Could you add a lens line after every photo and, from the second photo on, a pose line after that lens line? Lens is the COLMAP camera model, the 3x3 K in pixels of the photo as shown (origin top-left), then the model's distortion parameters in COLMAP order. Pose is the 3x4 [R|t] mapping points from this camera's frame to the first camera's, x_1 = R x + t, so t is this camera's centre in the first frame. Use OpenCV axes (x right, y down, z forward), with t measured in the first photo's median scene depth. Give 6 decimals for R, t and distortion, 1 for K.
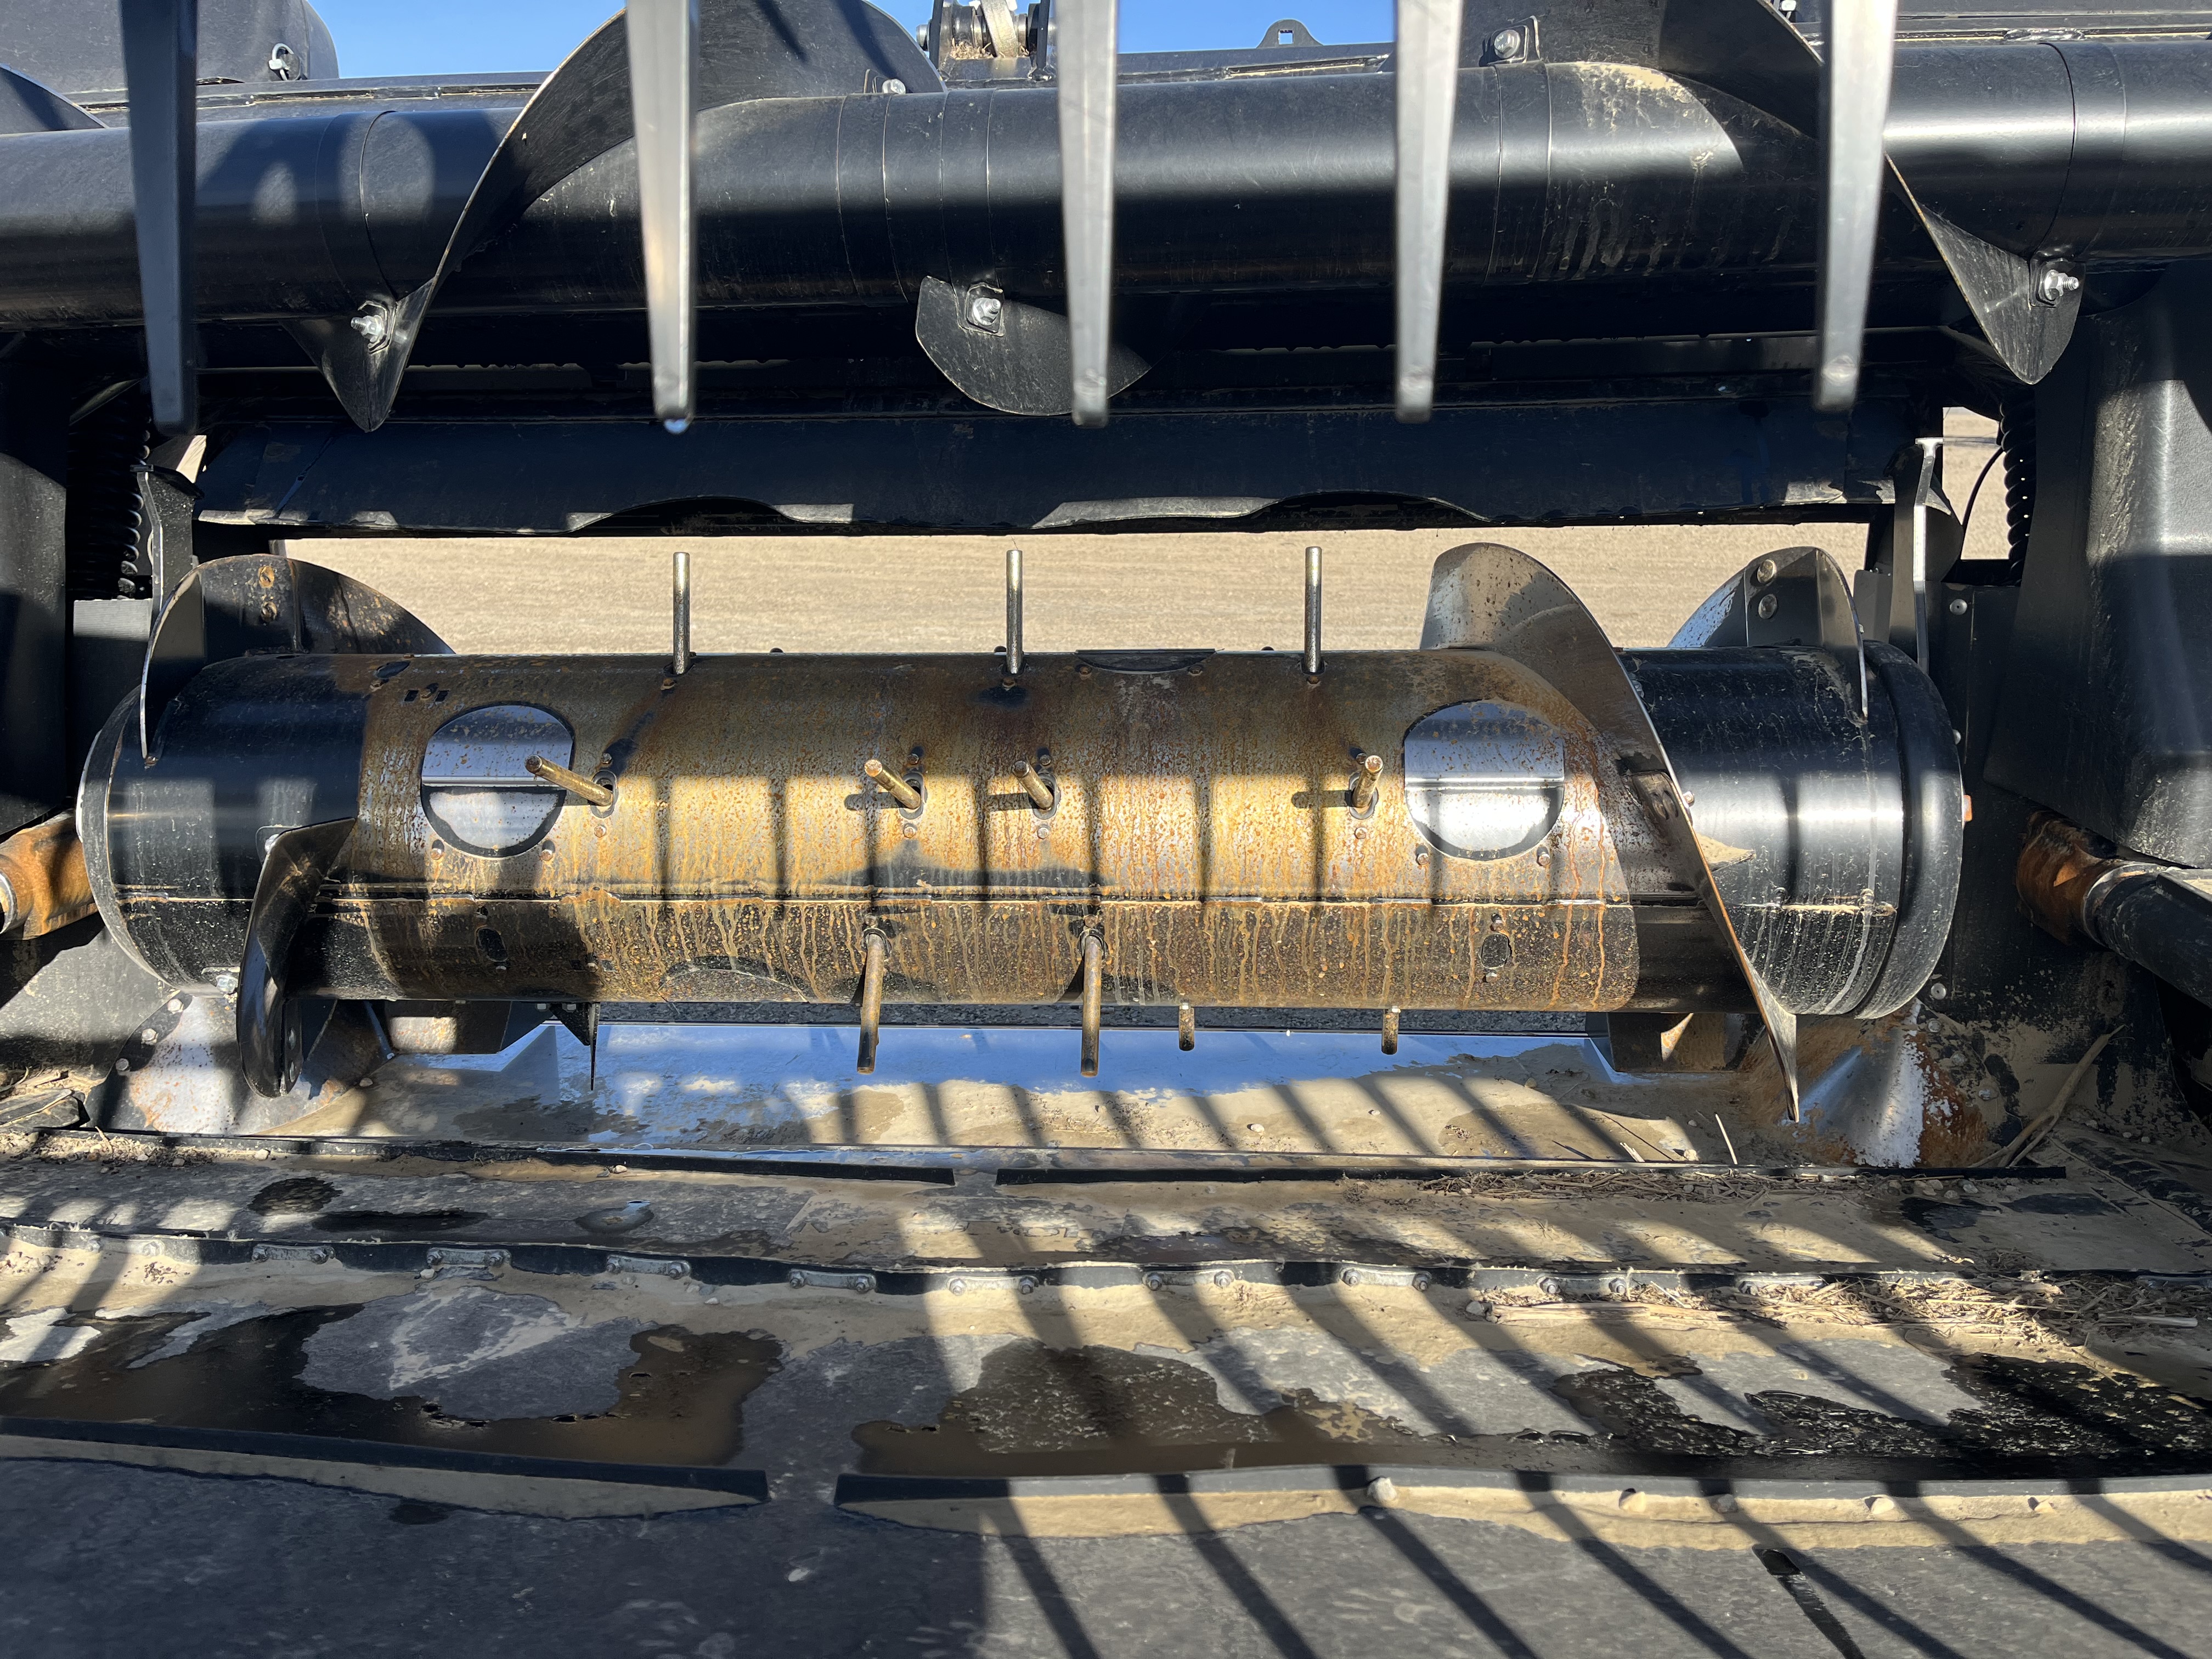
lens RADIAL K [[1690.5, 0, 1083.0], [0, 1690.5, 851.4], [0, 0, 1]] dist [0.072166, -0.093586]
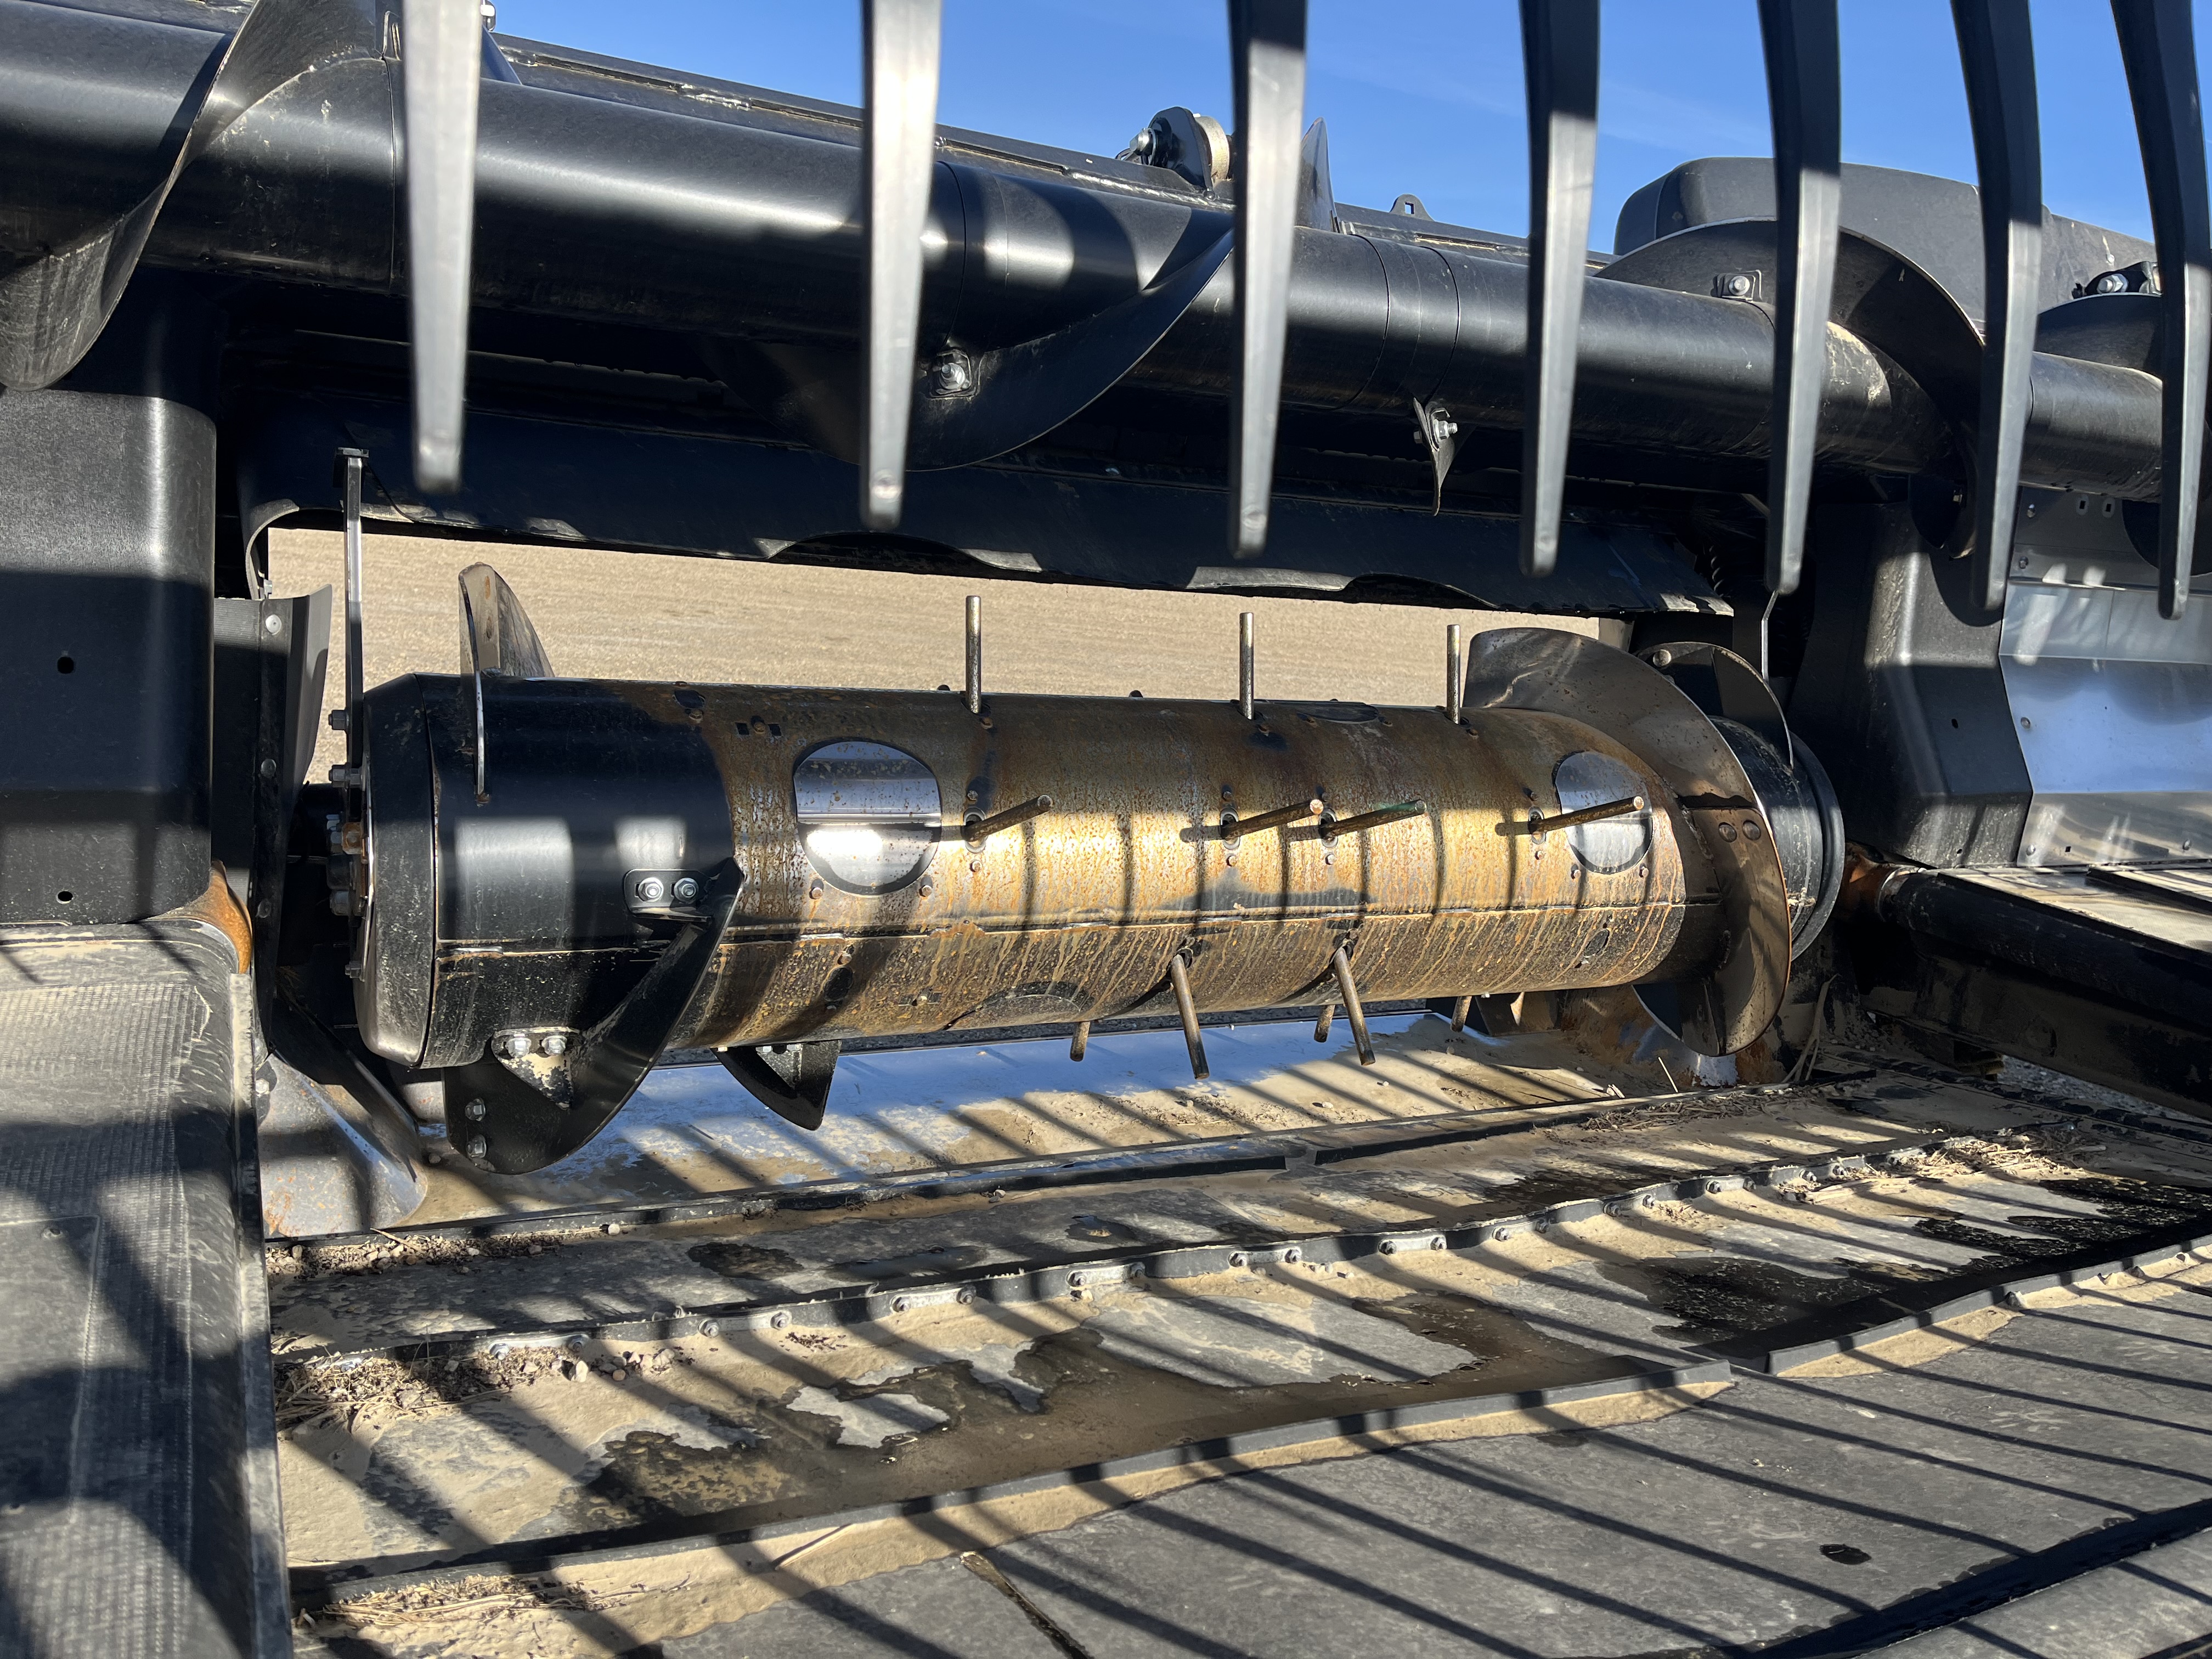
lens RADIAL K [[1690.5, 0, 1105.2], [0, 1690.5, 834.4], [0, 0, 1]] dist [0.072166, -0.093586]
pose [[0.843068, -0.010384, 0.537706, -0.772283], [0.023700, 0.999560, -0.017857, -0.010708], [-0.537284, 0.027799, 0.842943, 0.100538]]
